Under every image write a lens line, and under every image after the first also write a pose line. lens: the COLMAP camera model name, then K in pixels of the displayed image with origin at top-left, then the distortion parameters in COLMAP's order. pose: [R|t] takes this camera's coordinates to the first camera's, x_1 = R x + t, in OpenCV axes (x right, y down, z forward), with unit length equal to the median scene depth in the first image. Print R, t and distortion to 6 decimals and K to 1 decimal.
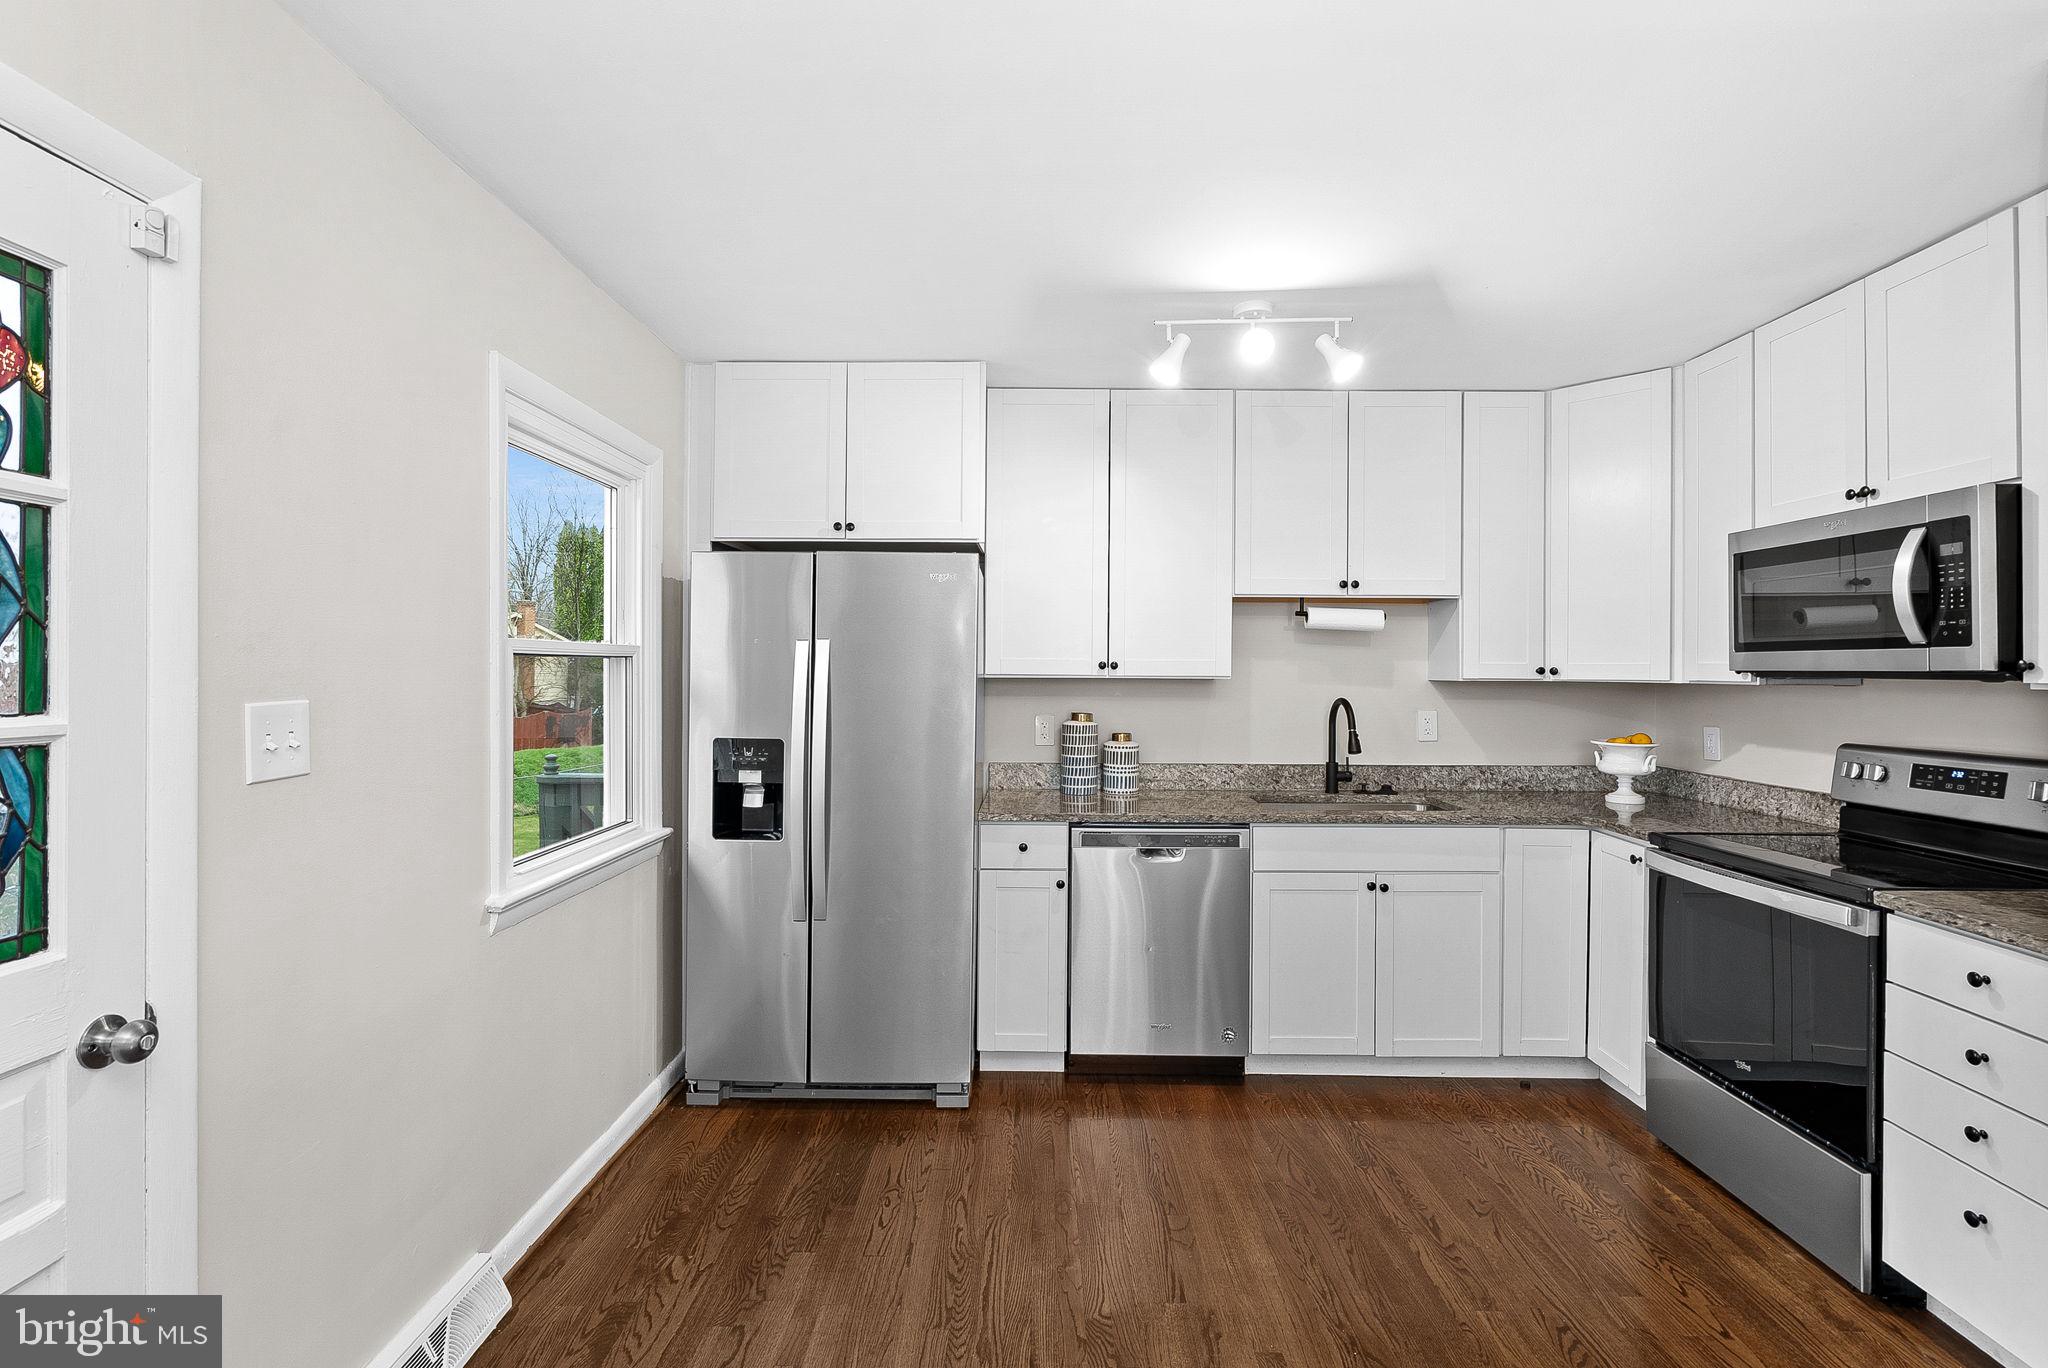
lens RADIAL K [[939.6, 0, 1026.5], [0, 939.6, 669.0], [0, 0, 1]] dist [-0.009386, 0.005111]
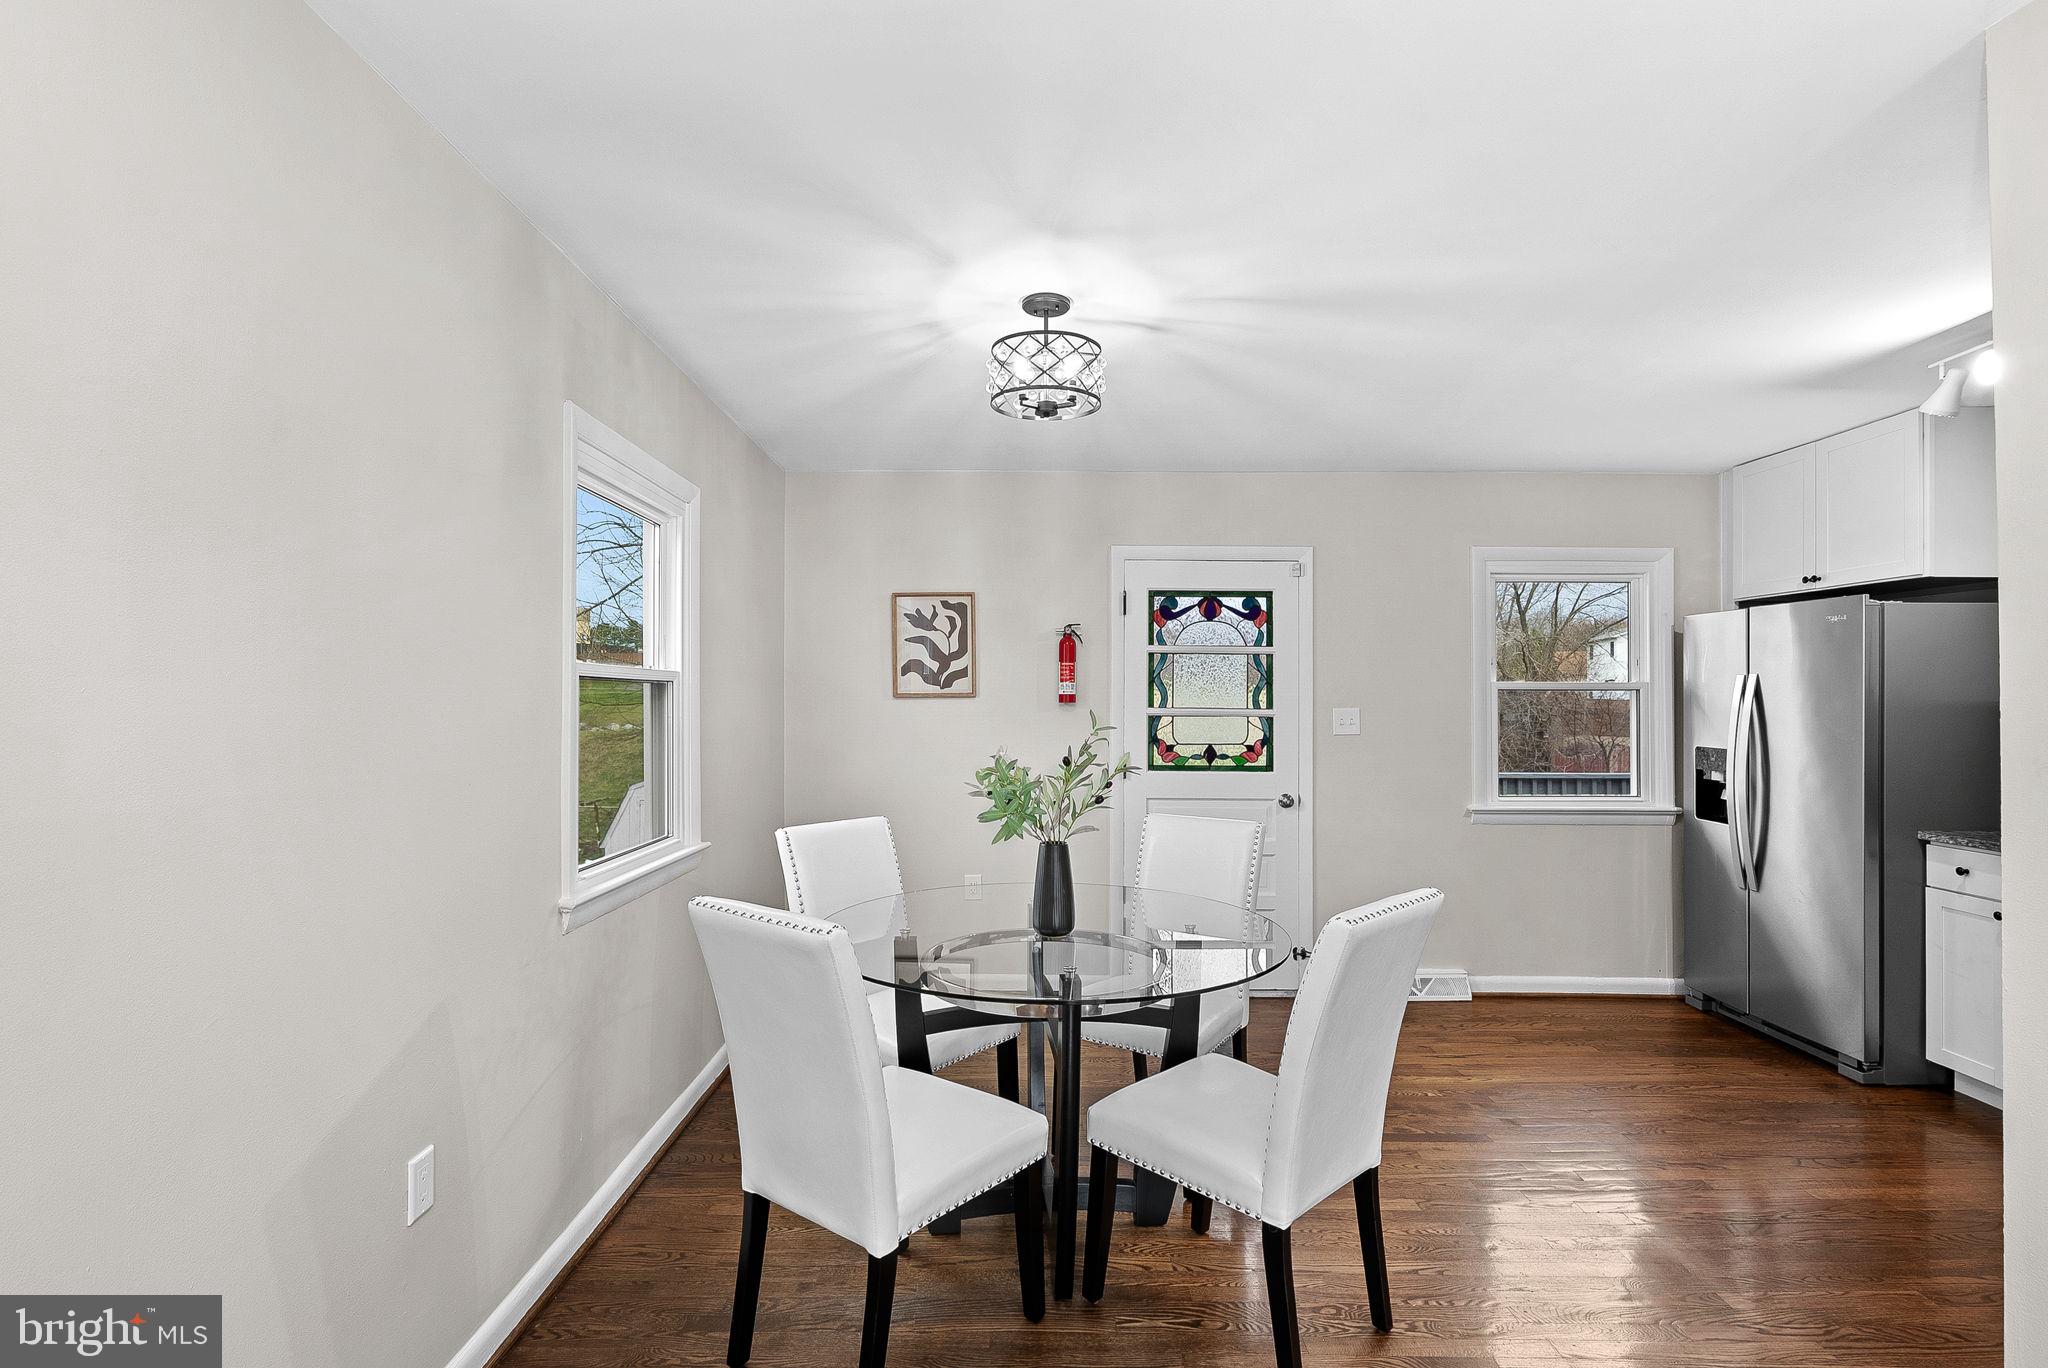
lens RADIAL K [[939.6, 0, 1026.4], [0, 939.6, 691.2], [0, 0, 1]] dist [-0.009386, 0.005111]
pose [[0.020502, -0.010887, -0.999731, 1.011686], [0.000155, 0.999941, -0.010886, 0.006143], [0.999790, 0.000068, 0.020503, -0.028975]]
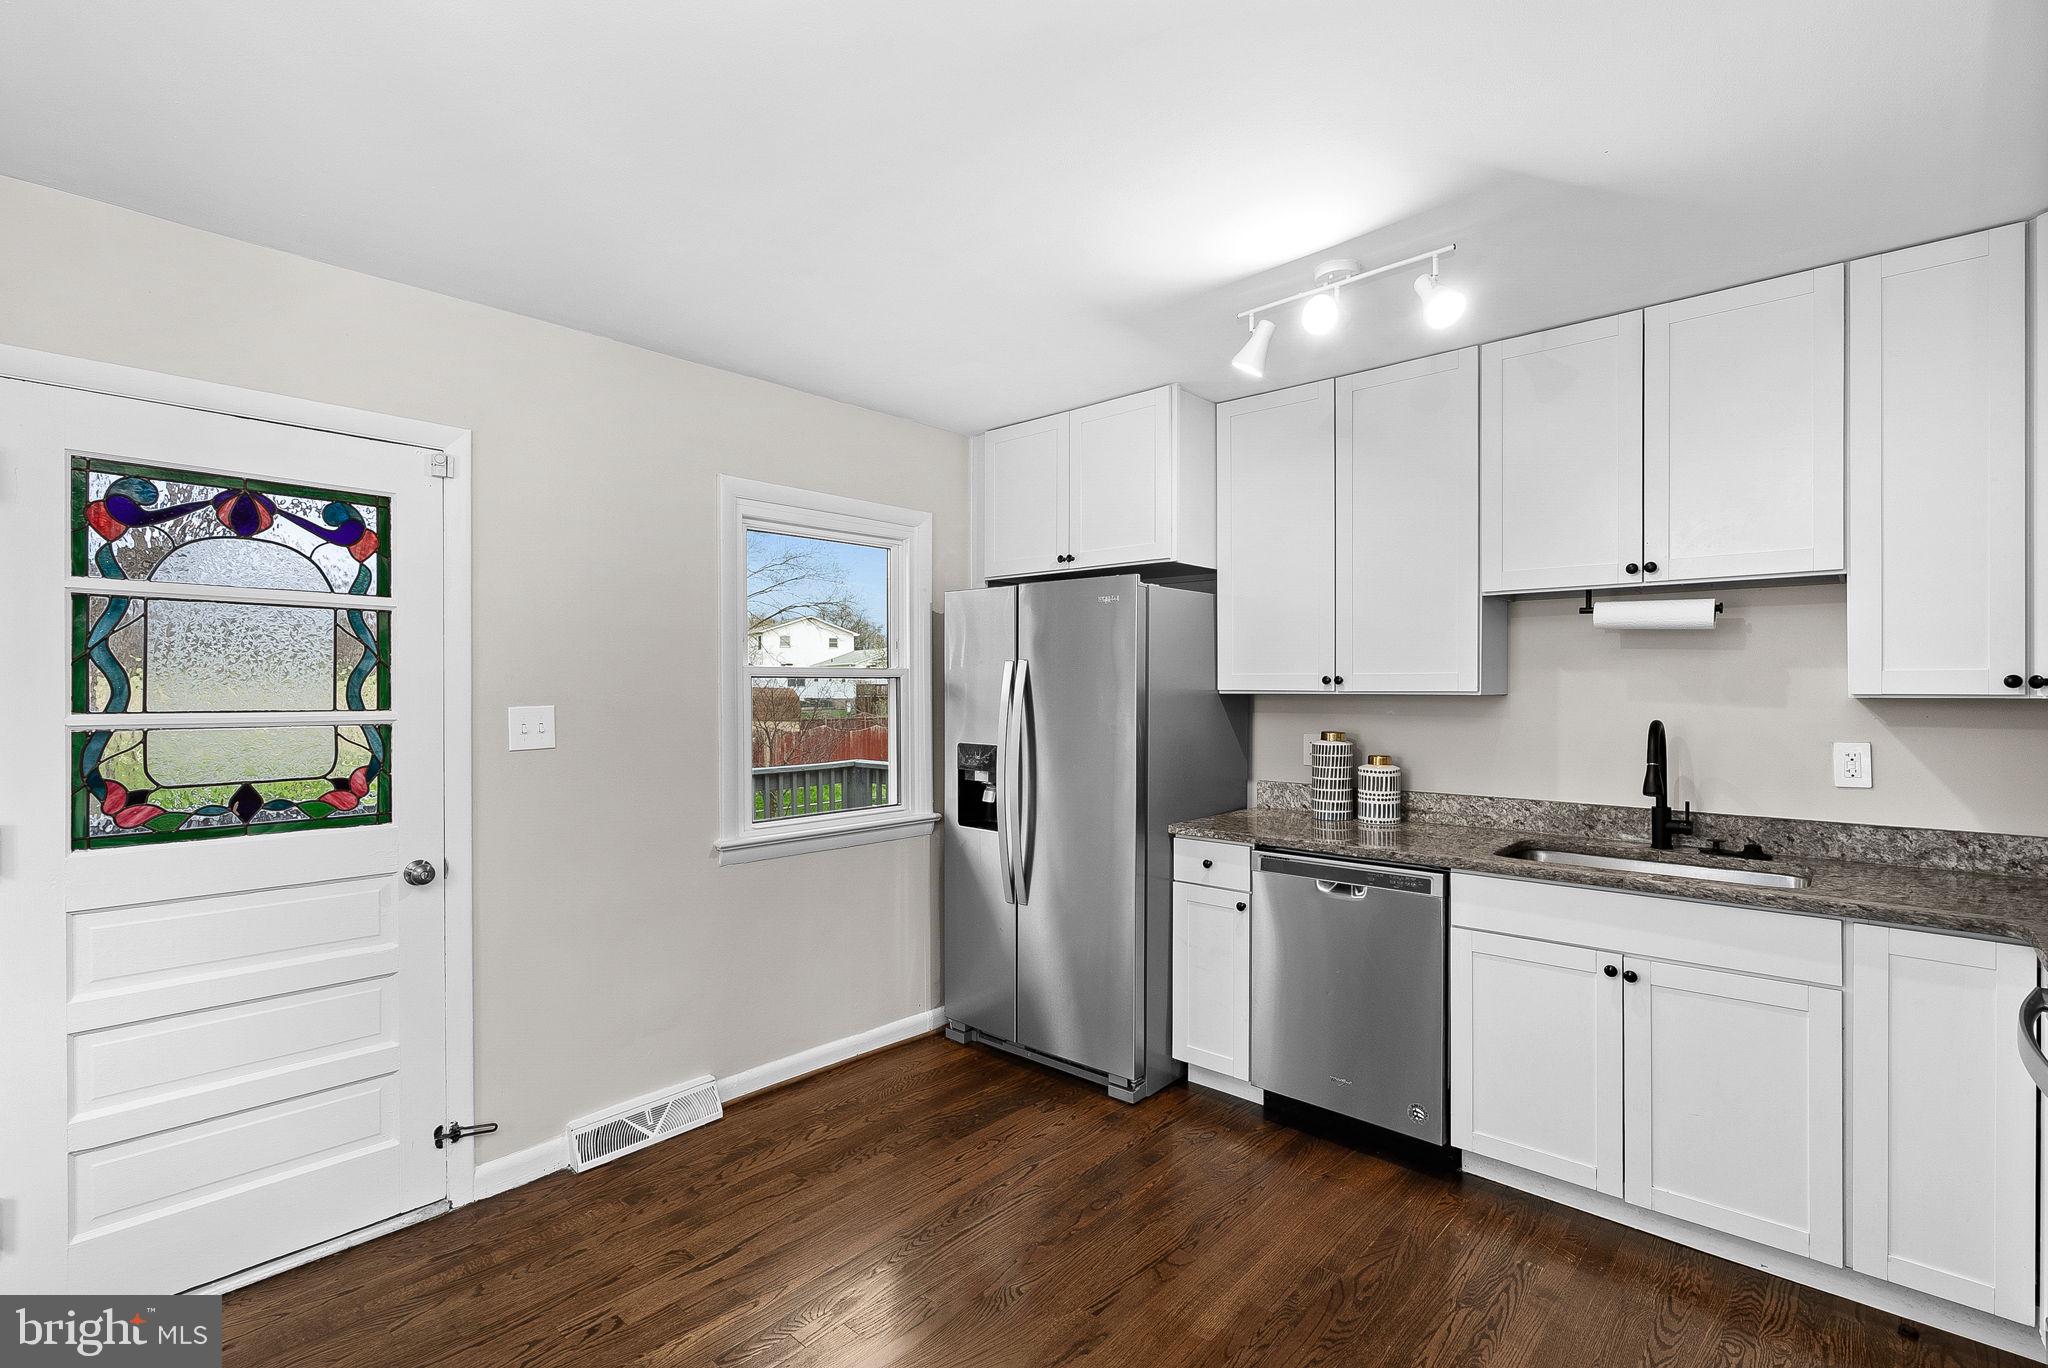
lens RADIAL K [[939.6, 0, 1021.2], [0, 939.6, 688.8], [0, 0, 1]] dist [-0.009386, 0.005111]
pose [[0.752323, -0.003292, -0.658787, 0.515591], [0.005957, 0.999981, 0.001806, 0.001734], [0.658768, -0.005283, 0.752328, 0.129713]]
